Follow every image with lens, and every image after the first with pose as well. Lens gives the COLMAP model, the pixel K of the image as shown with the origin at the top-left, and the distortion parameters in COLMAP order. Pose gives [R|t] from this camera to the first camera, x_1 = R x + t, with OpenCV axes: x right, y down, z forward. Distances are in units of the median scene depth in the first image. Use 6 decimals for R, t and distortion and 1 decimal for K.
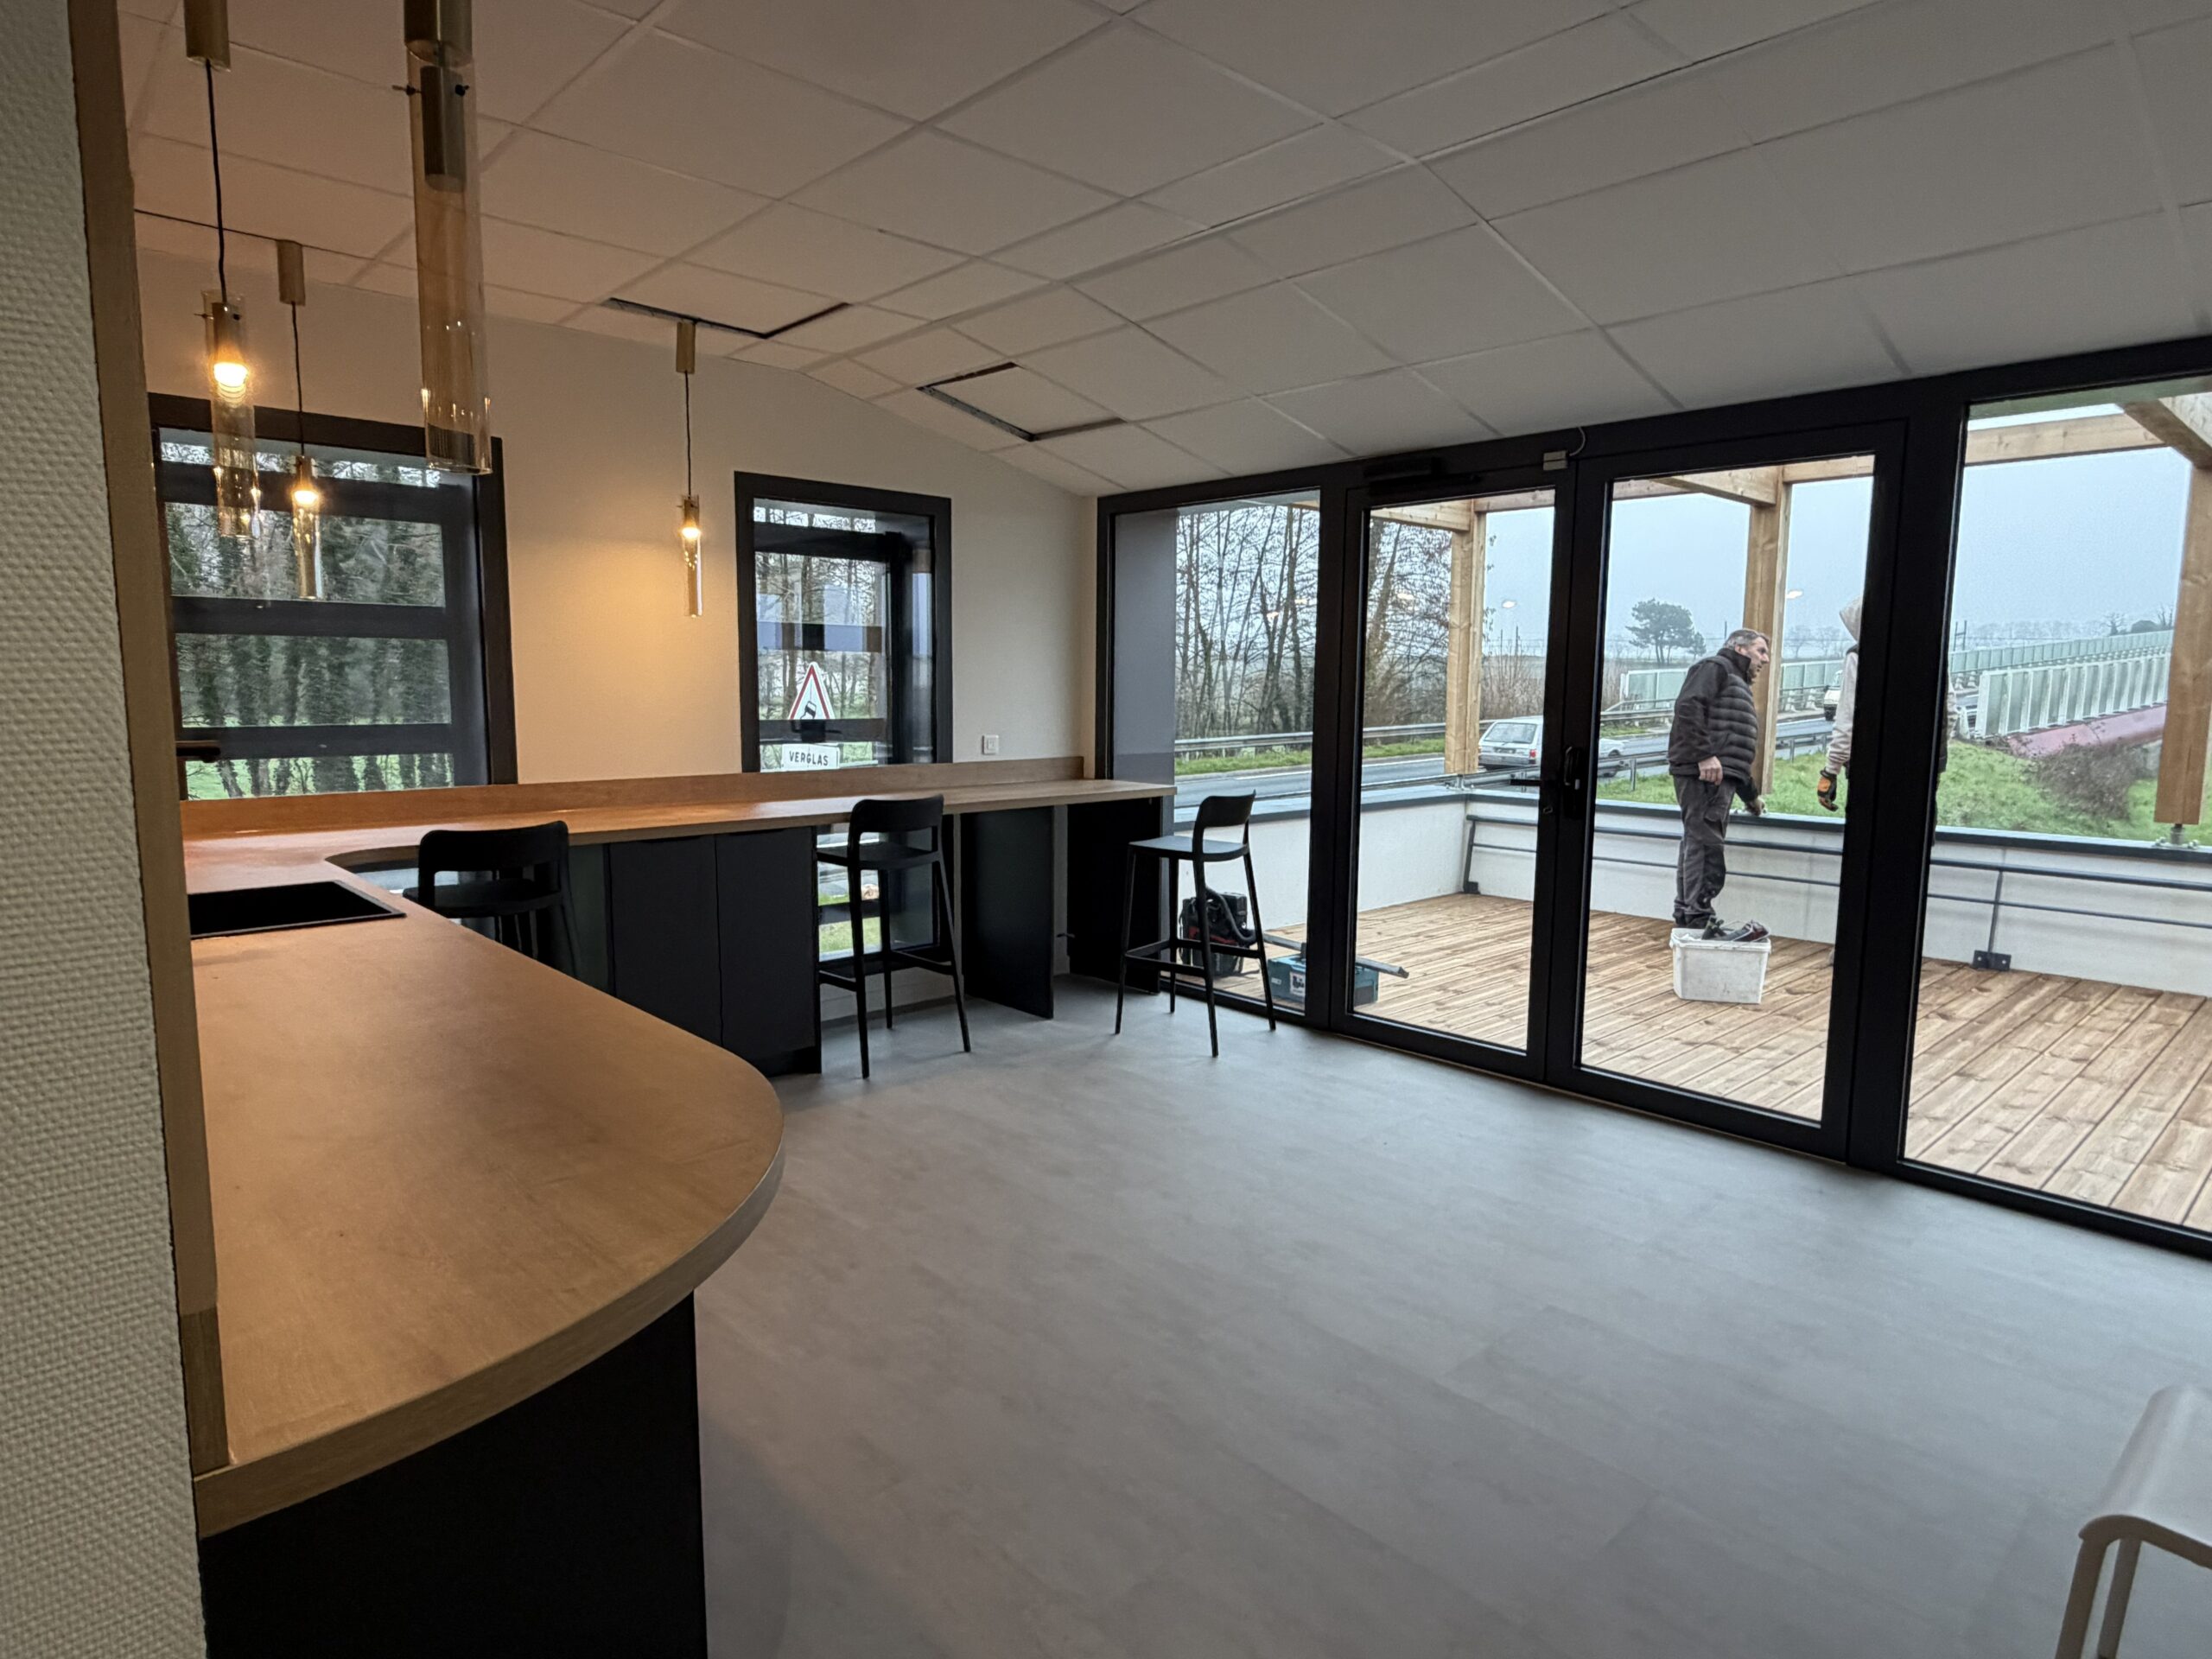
lens RADIAL K [[1279.7, 0, 1062.9], [0, 1279.7, 836.1], [0, 0, 1]] dist [0.001183, -0.001137]
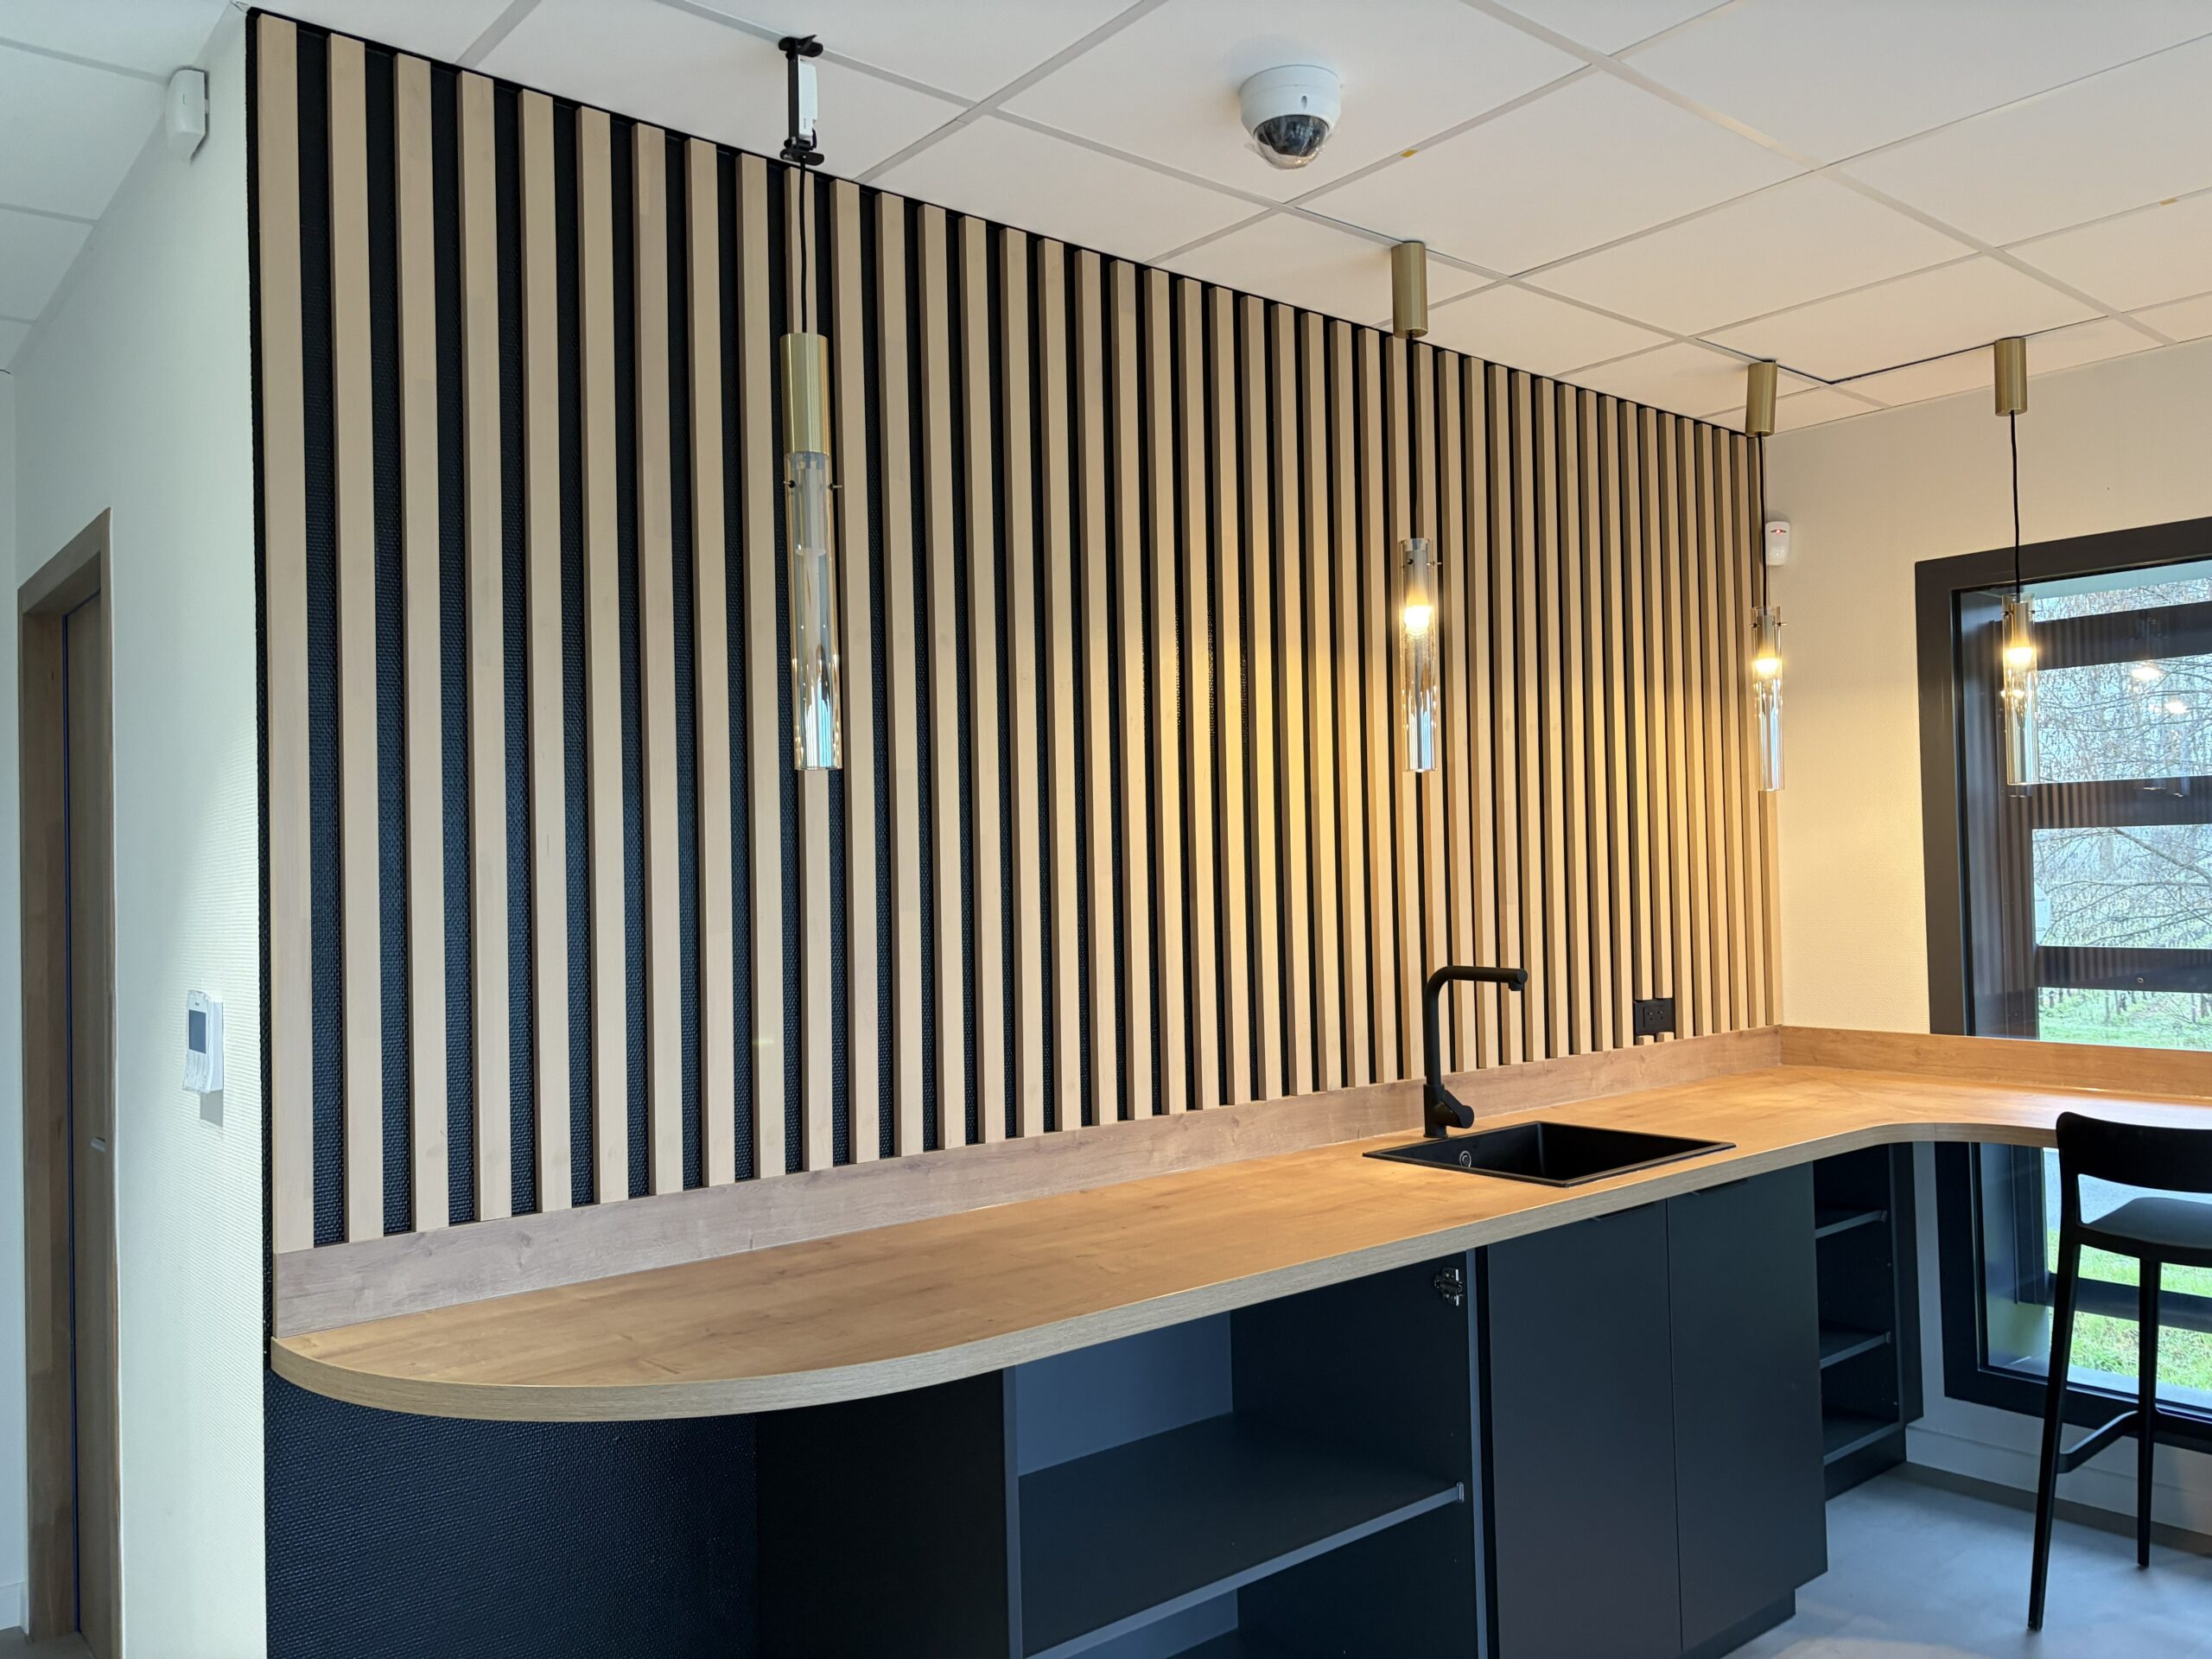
lens RADIAL K [[1696.7, 0, 1116.4], [0, 1696.7, 832.5], [0, 0, 1]] dist [0.029542, -0.029546]
pose [[-0.031449, -0.027375, -0.999130, 0.374940], [-0.097860, 0.994906, -0.024179, -0.068327], [0.994703, 0.097015, -0.033968, 0.428461]]
